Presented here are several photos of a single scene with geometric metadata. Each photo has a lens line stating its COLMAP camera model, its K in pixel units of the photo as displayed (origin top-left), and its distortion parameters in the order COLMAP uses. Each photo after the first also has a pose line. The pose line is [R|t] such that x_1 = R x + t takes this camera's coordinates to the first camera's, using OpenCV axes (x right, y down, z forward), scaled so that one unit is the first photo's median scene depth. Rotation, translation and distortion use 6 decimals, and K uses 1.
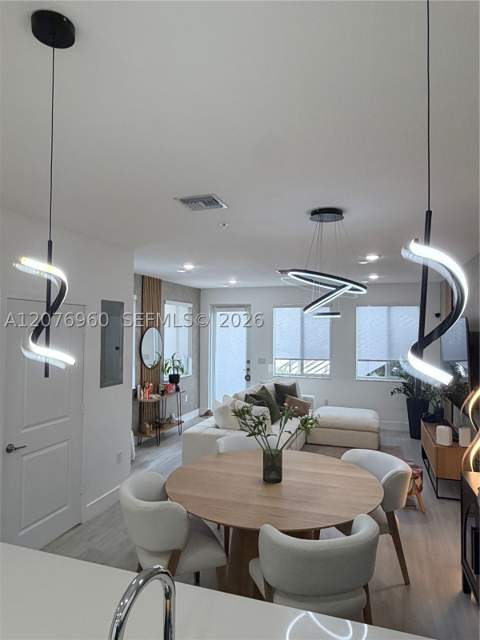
lens RADIAL K [[409.6, 0, 243.1], [0, 409.6, 323.9], [0, 0, 1]] dist [-0.003680, 0.002970]
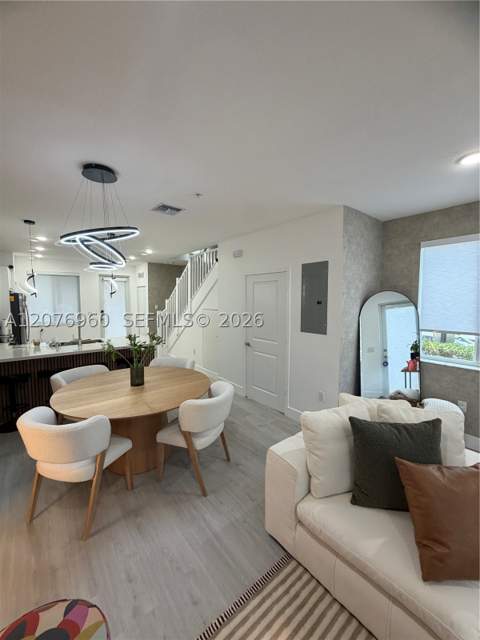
lens RADIAL K [[254.3, 0, 240.0], [0, 254.3, 318.2], [0, 0, 1]] dist [0.000561, -0.001006]
pose [[-0.543341, 0.056823, -0.837587, 0.231340], [0.010976, 0.998102, 0.060592, 0.031683], [0.839440, 0.023729, -0.542934, 0.662327]]
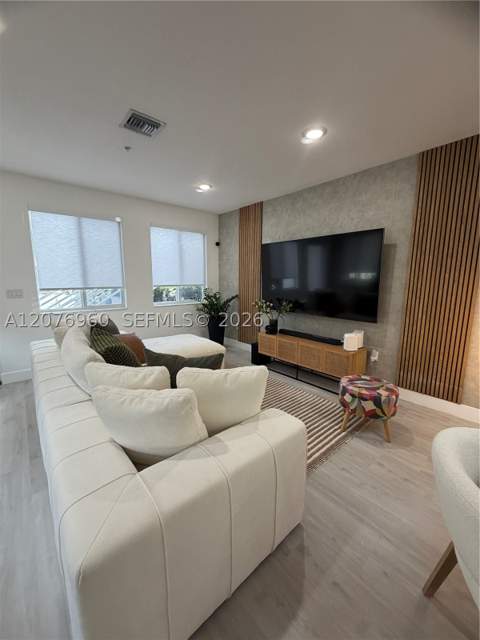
lens RADIAL K [[254.3, 0, 239.1], [0, 254.3, 317.8], [0, 0, 1]] dist [0.000561, -0.001006]
pose [[0.516427, -0.137069, 0.845290, -0.122506], [-0.016488, 0.985332, 0.169851, 0.057560], [-0.856173, -0.101652, 0.506592, 0.523144]]
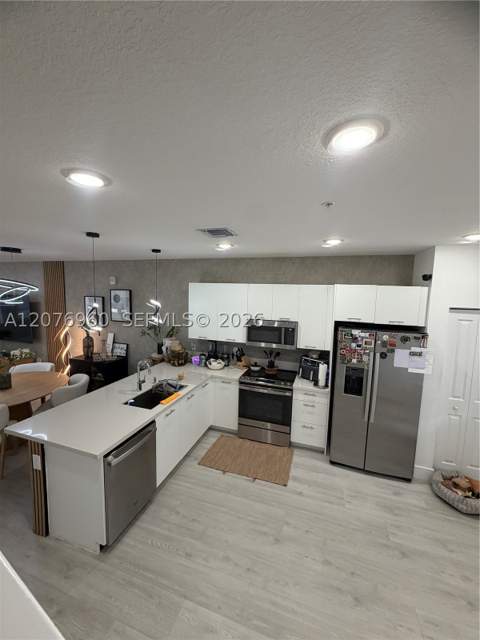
lens RADIAL K [[254.3, 0, 240.3], [0, 254.3, 317.7], [0, 0, 1]] dist [0.000561, -0.001006]
pose [[-0.000330, -0.107523, 0.994203, -0.401995], [-0.044791, 0.993206, 0.107400, -0.049122], [-0.998996, -0.044496, -0.005144, -0.036769]]
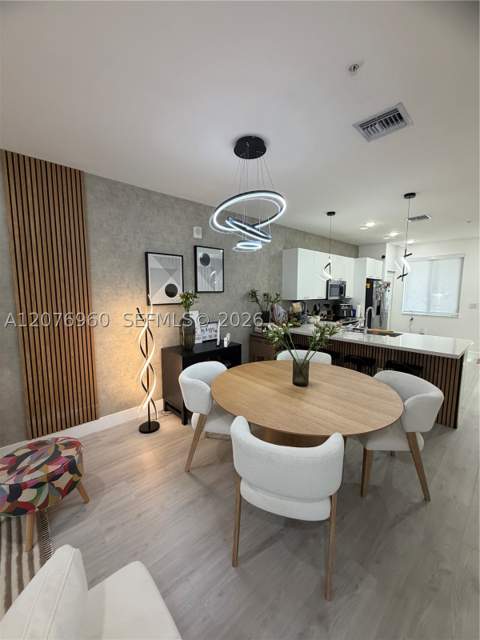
lens RADIAL K [[254.3, 0, 240.7], [0, 254.3, 318.5], [0, 0, 1]] dist [0.000561, -0.001006]
pose [[-0.869856, -0.063971, 0.489140, -0.047500], [-0.016953, 0.994847, 0.099961, 0.041971], [-0.493014, 0.078659, -0.866458, 0.630909]]
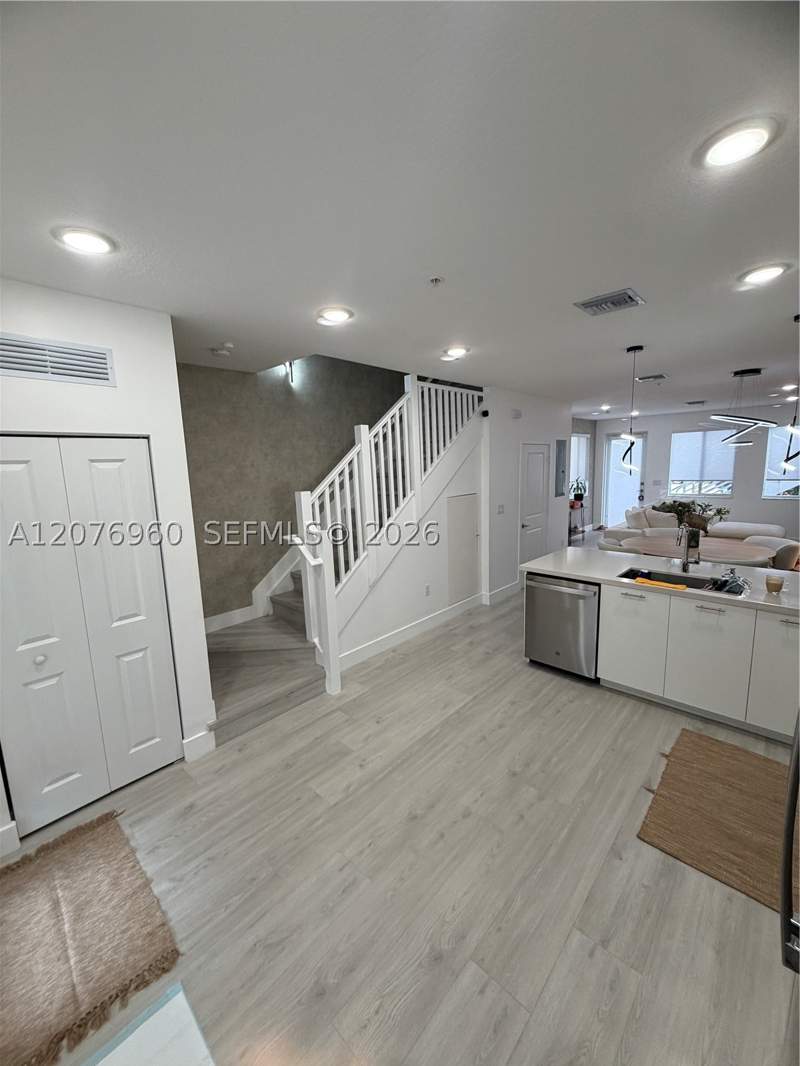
lens RADIAL K [[423.5, 0, 400.9], [0, 423.5, 529.6], [0, 0, 1]] dist [0.000561, -0.001006]
pose [[0.904765, 0.030317, -0.424831, -0.098044], [0.046378, 0.984519, 0.169029, -0.012081], [0.423379, -0.172634, 0.889352, -0.372367]]
